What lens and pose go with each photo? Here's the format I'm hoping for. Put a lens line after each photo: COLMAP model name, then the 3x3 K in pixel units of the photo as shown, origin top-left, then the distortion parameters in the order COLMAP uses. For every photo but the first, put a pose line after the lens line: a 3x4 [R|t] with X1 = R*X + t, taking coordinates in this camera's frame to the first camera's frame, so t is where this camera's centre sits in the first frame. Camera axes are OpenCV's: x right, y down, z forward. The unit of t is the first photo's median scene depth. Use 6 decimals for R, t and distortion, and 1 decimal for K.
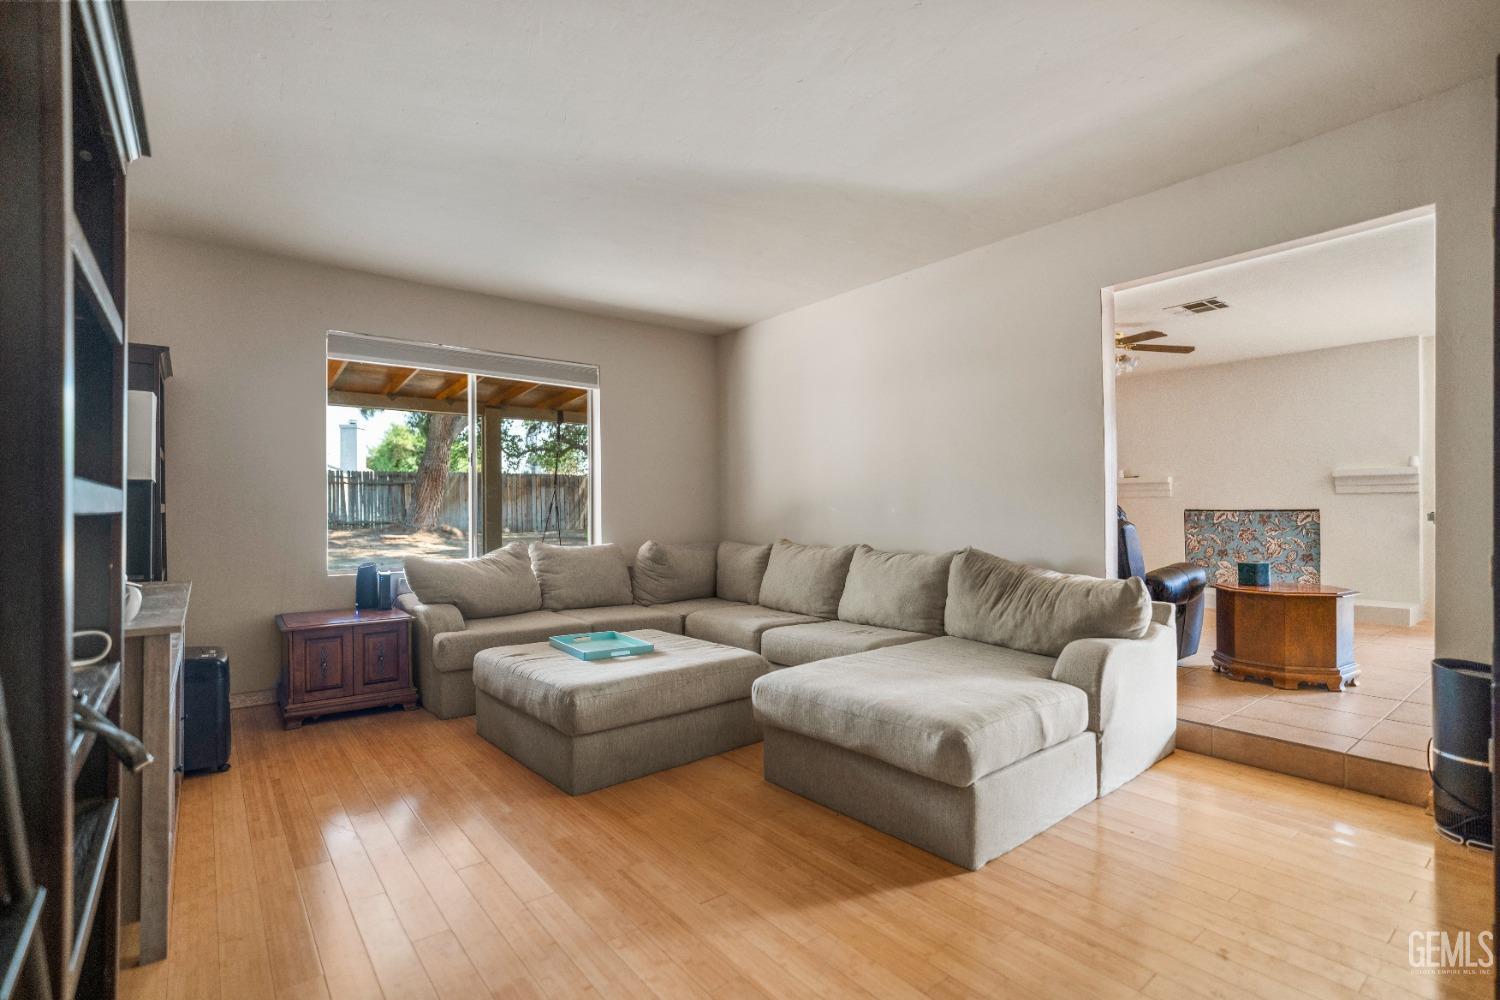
lens RADIAL K [[716.0, 0, 756.0], [0, 716.0, 508.4], [0, 0, 1]] dist [0.013555, 0.000318]
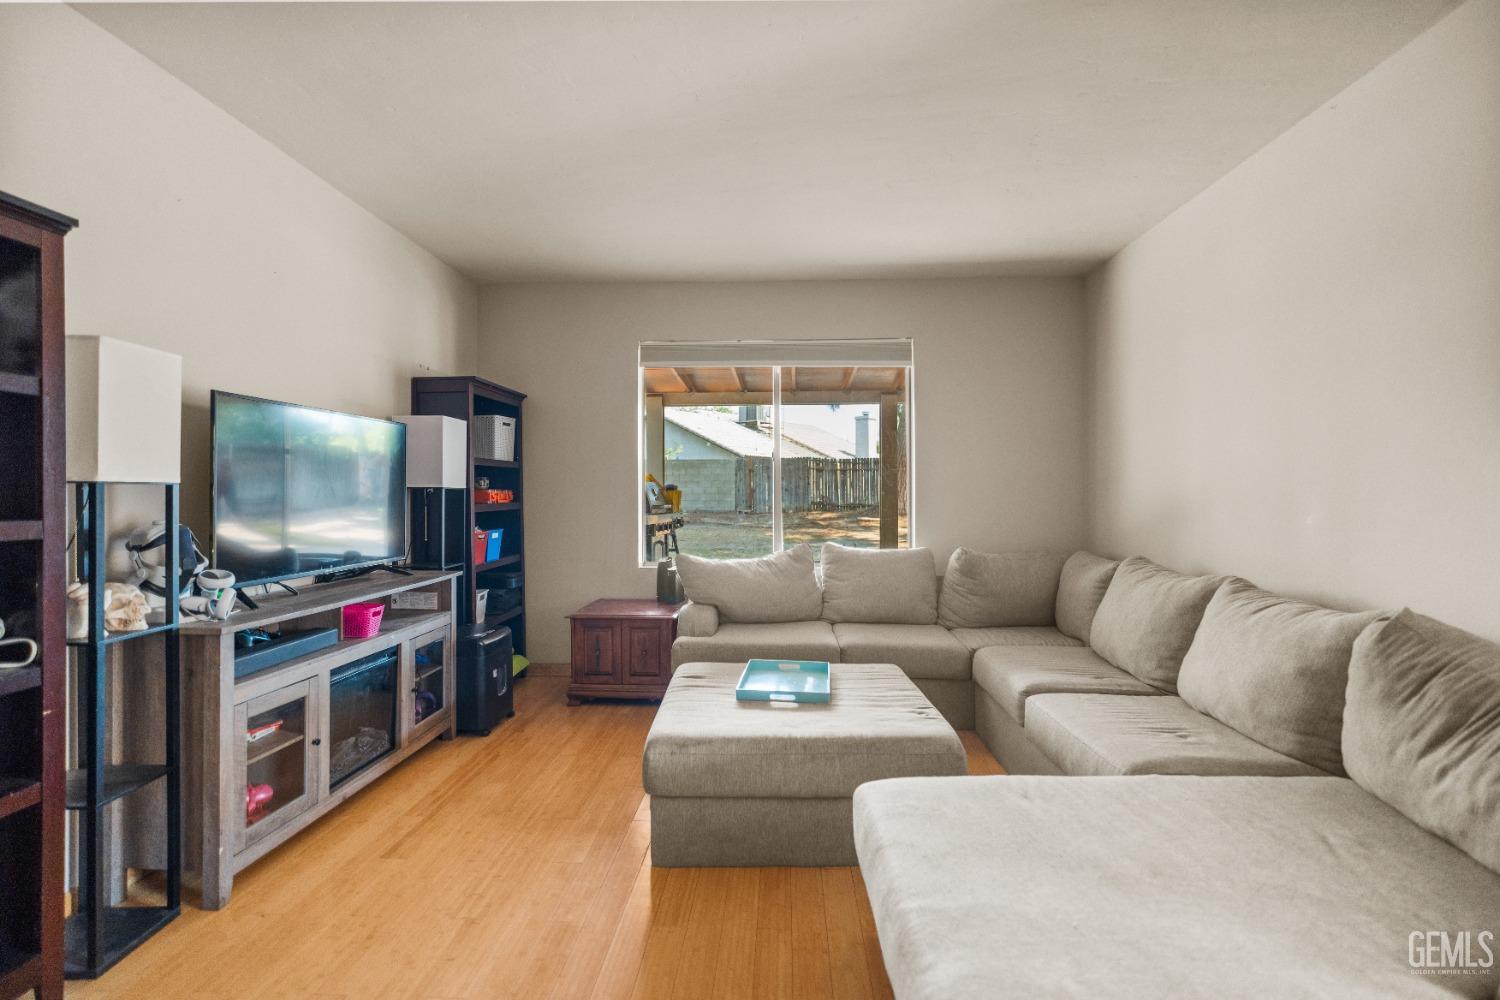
lens RADIAL K [[718.5, 0, 750.2], [0, 718.5, 493.8], [0, 0, 1]] dist [-0.000019, 0.014903]
pose [[0.757922, 0.004587, -0.652330, 0.272867], [0.000172, 0.999974, 0.007231, -0.028972], [0.652346, -0.005593, 0.757901, 0.318693]]
